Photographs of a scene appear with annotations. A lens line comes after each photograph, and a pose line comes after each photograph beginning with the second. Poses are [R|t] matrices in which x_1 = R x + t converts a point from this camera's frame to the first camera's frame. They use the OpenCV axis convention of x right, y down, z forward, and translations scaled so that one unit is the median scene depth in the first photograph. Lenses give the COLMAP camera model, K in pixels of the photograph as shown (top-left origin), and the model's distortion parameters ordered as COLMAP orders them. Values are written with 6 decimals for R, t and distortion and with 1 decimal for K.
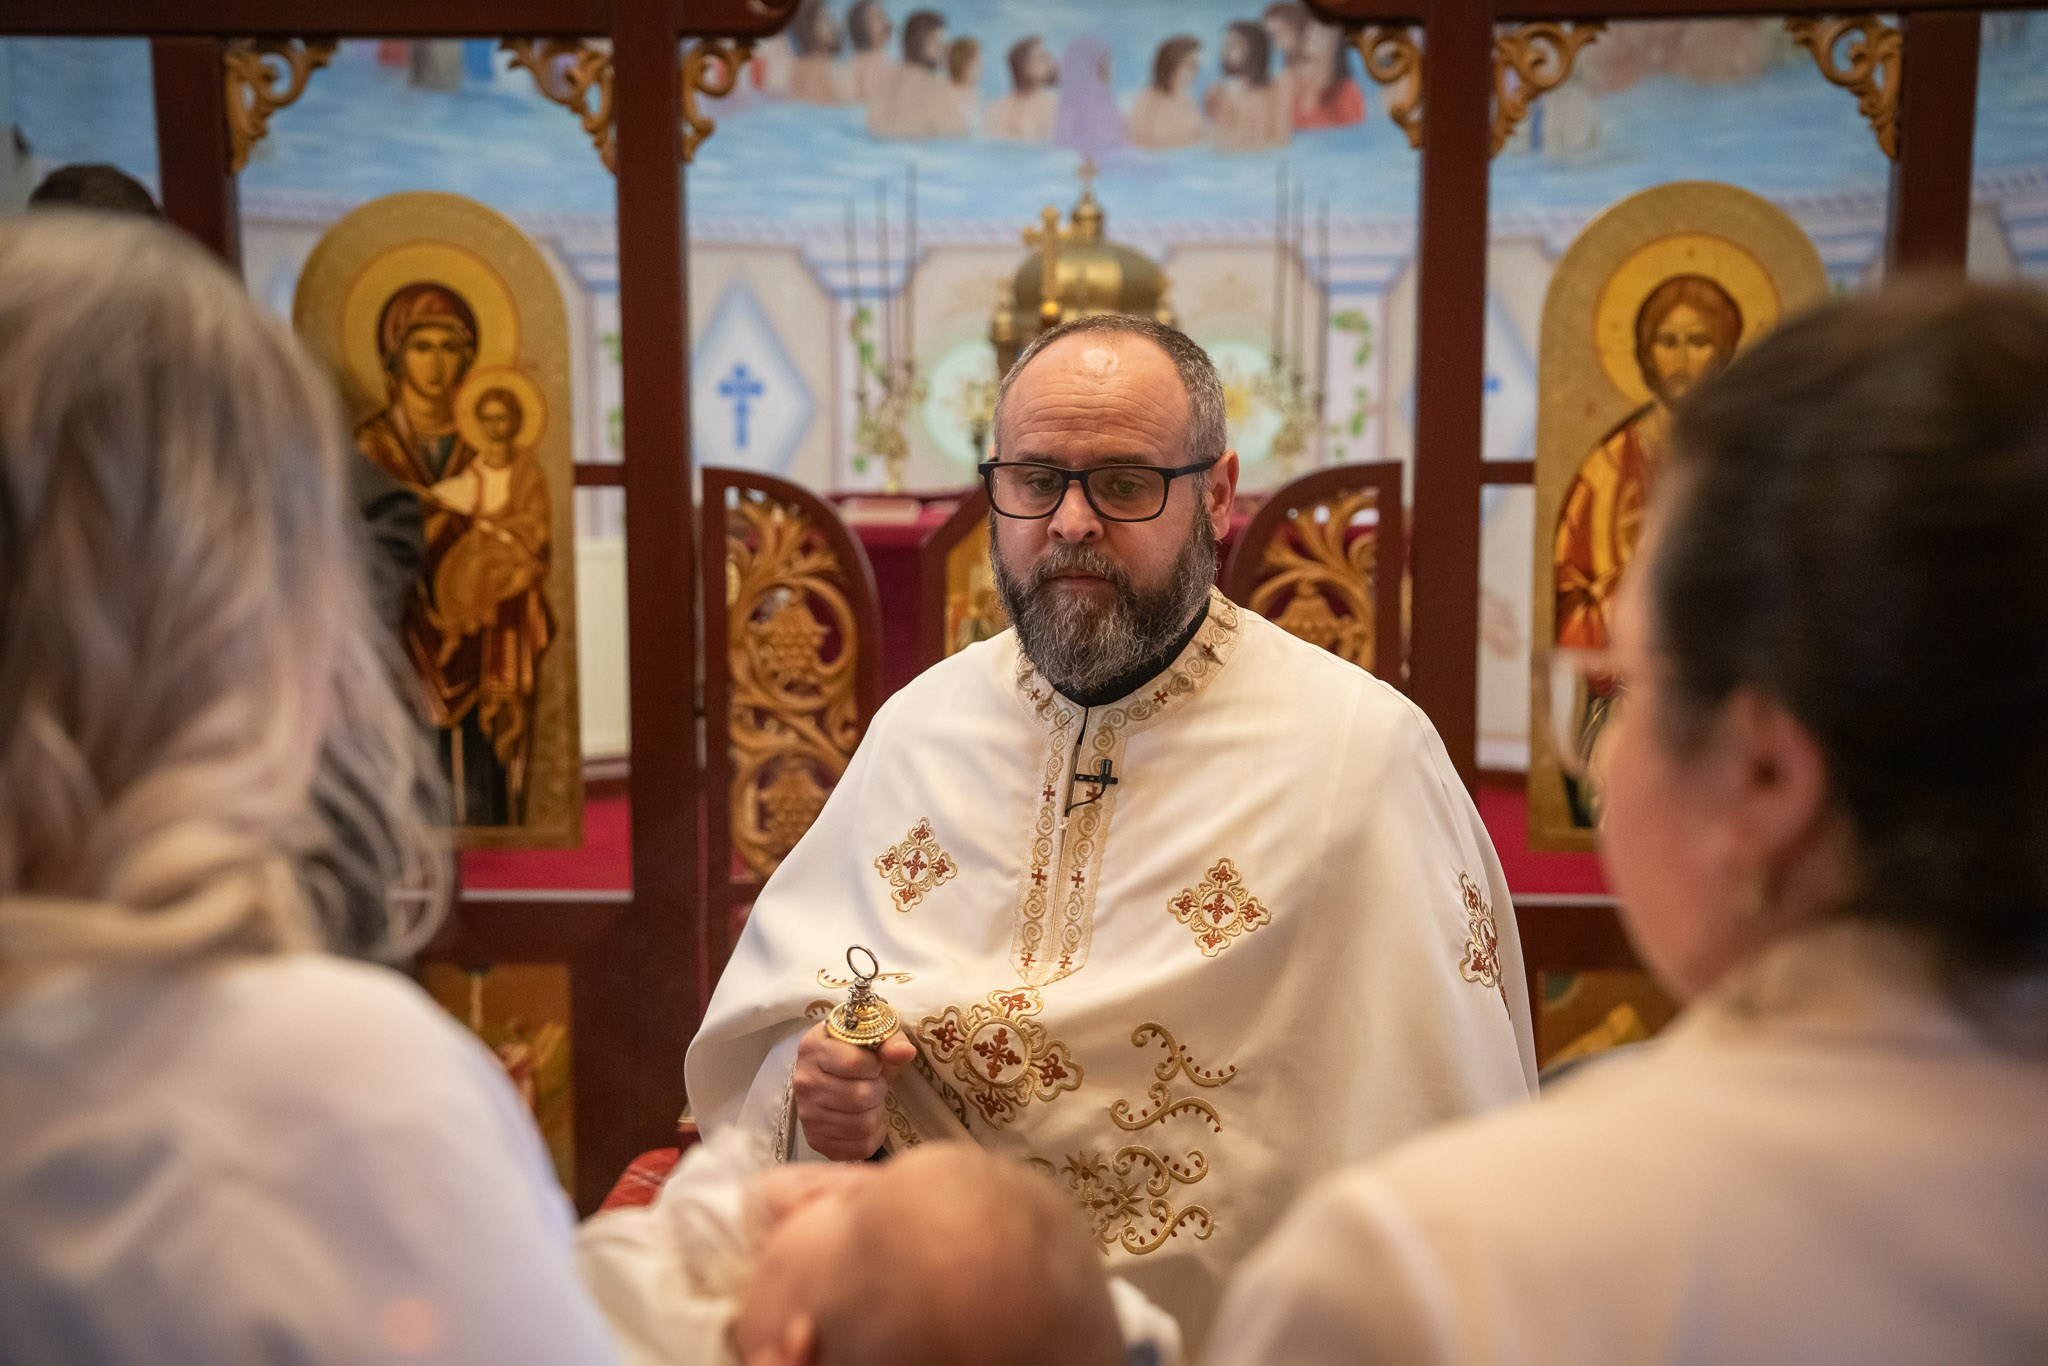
lens RADIAL K [[2546.2, 0, 1005.4], [0, 2546.2, 680.6], [0, 0, 1]] dist [0.136929, 0.000000]
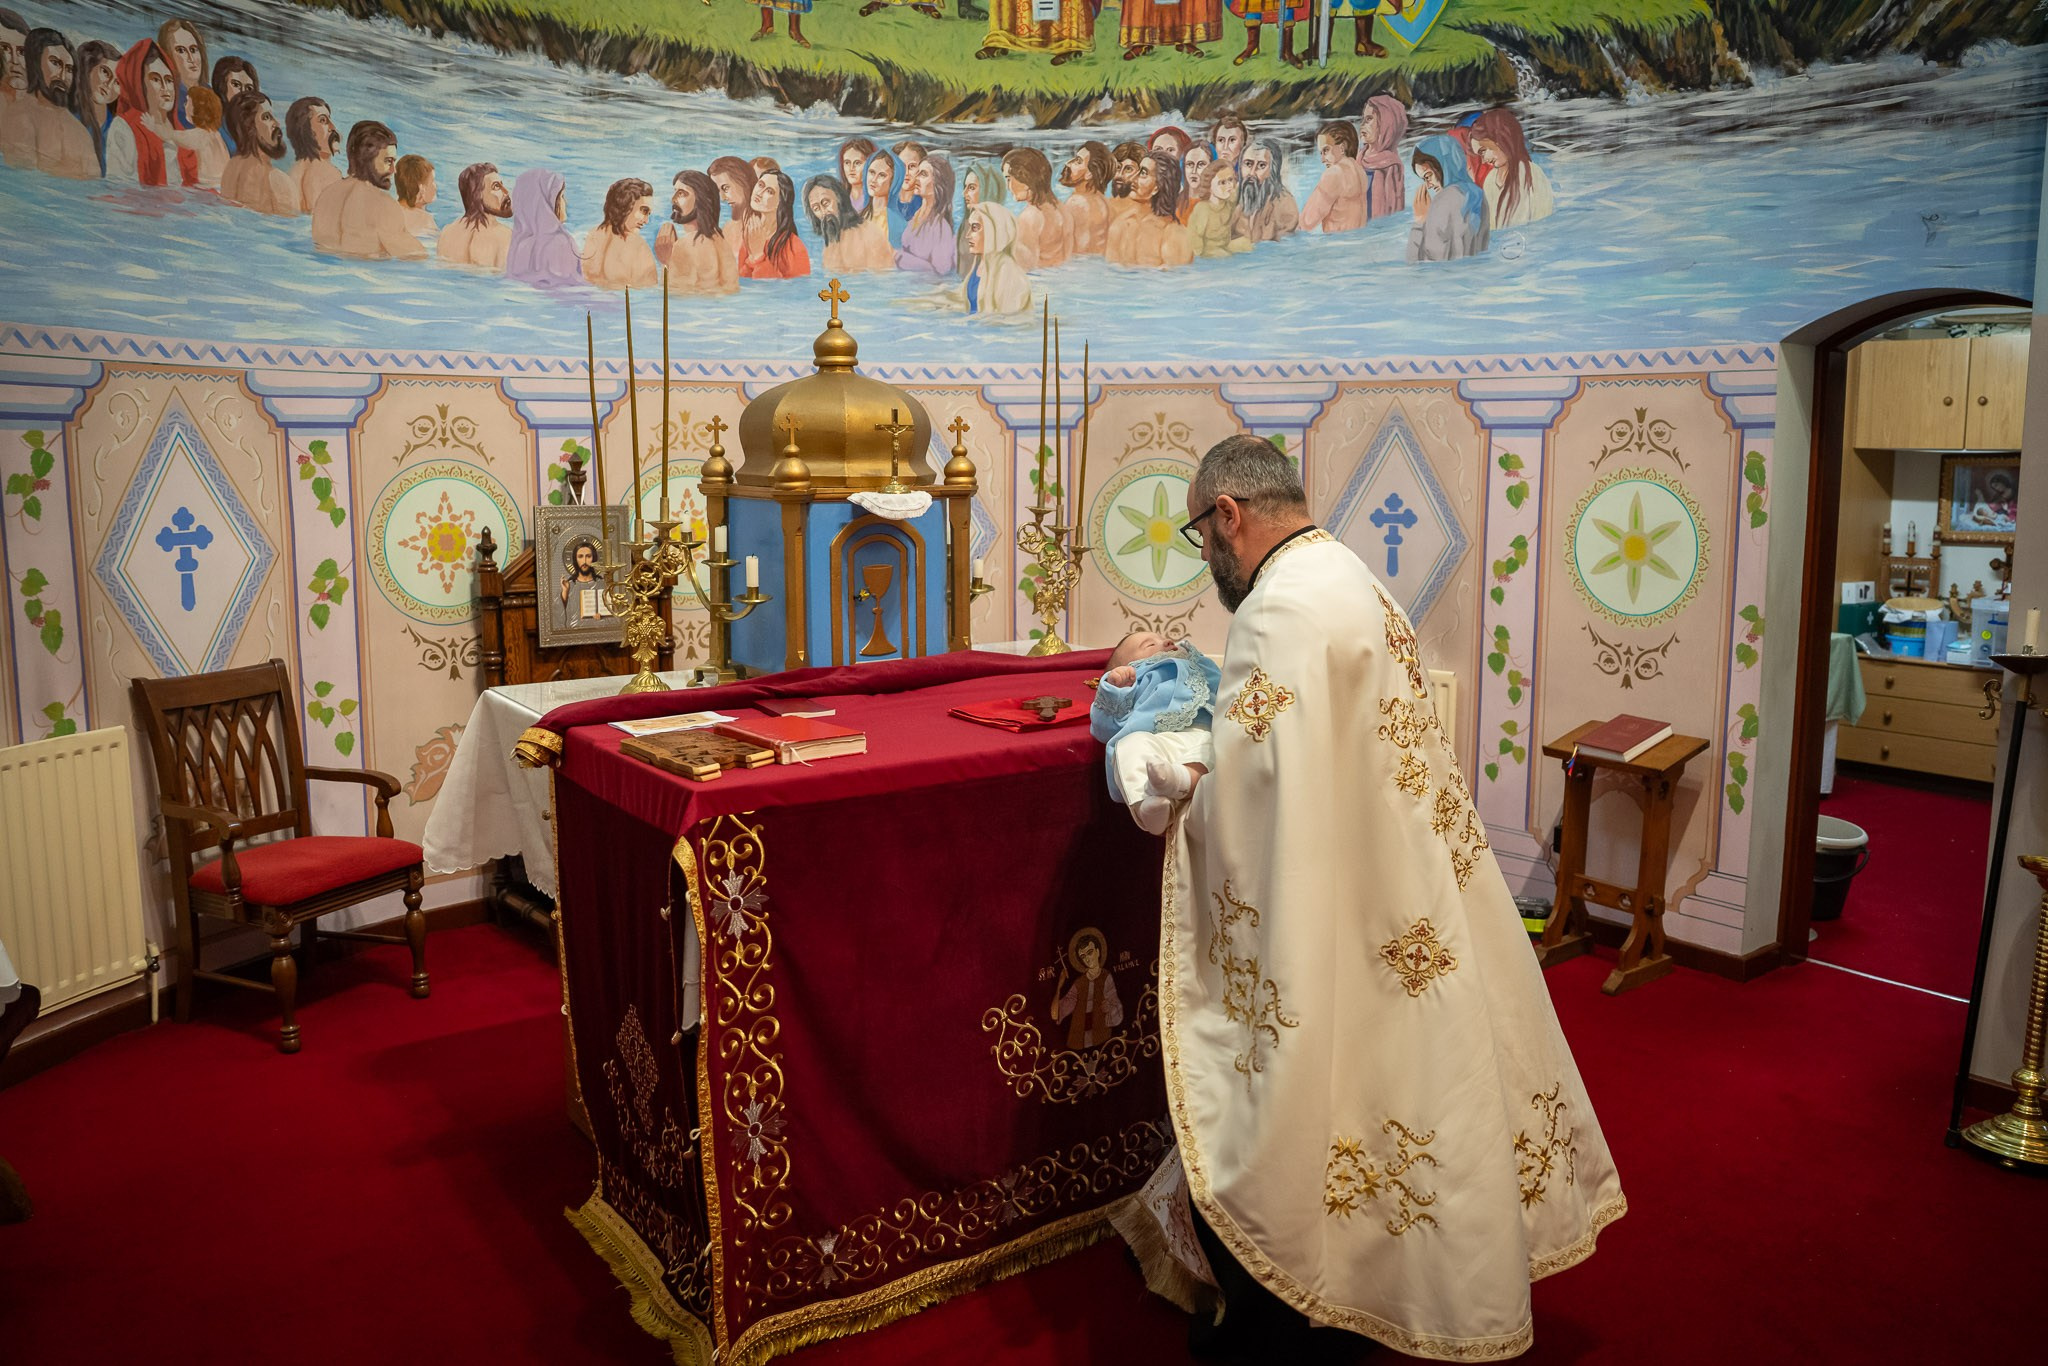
lens RADIAL K [[1467.5, 0, 1035.4], [0, 1467.5, 660.5], [0, 0, 1]] dist [-0.096545, 0.070731]
pose [[0.778944, -0.084204, 0.621415, -0.412186], [0.073769, 0.996368, 0.042542, -0.165949], [-0.622740, 0.012703, 0.782326, 1.032213]]
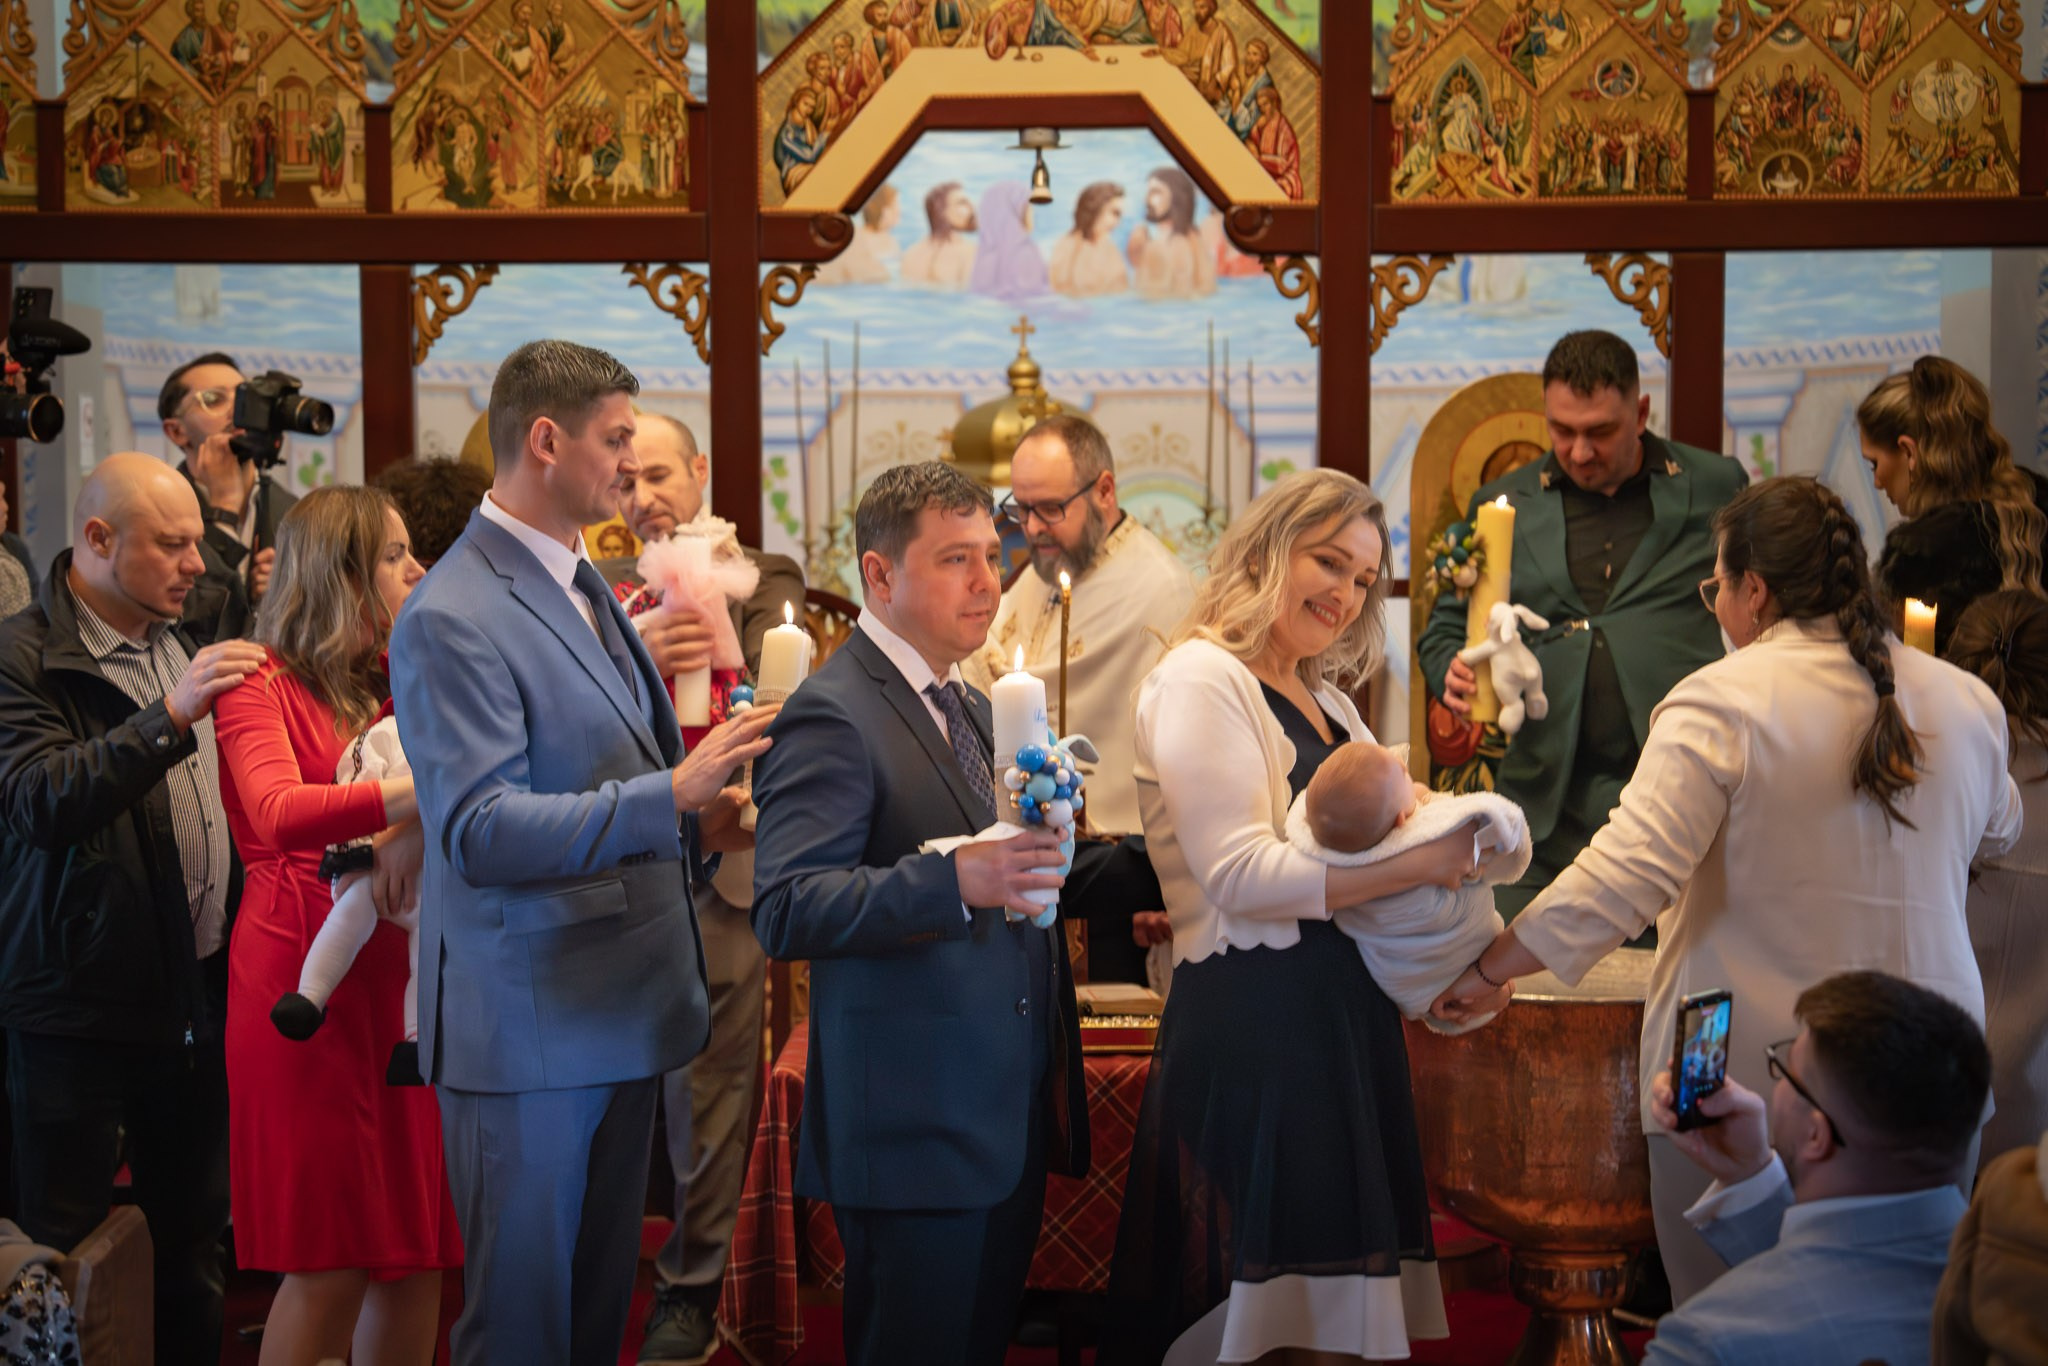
lens RADIAL K [[3670.7, 0, 948.5], [0, 3670.7, 658.1], [0, 0, 1]] dist [0.274641, 0.000000]
pose [[0.999267, -0.002346, 0.038210, -0.100789], [0.005700, 0.996112, -0.087906, 0.117417], [-0.037856, 0.088060, 0.995396, -0.855334]]
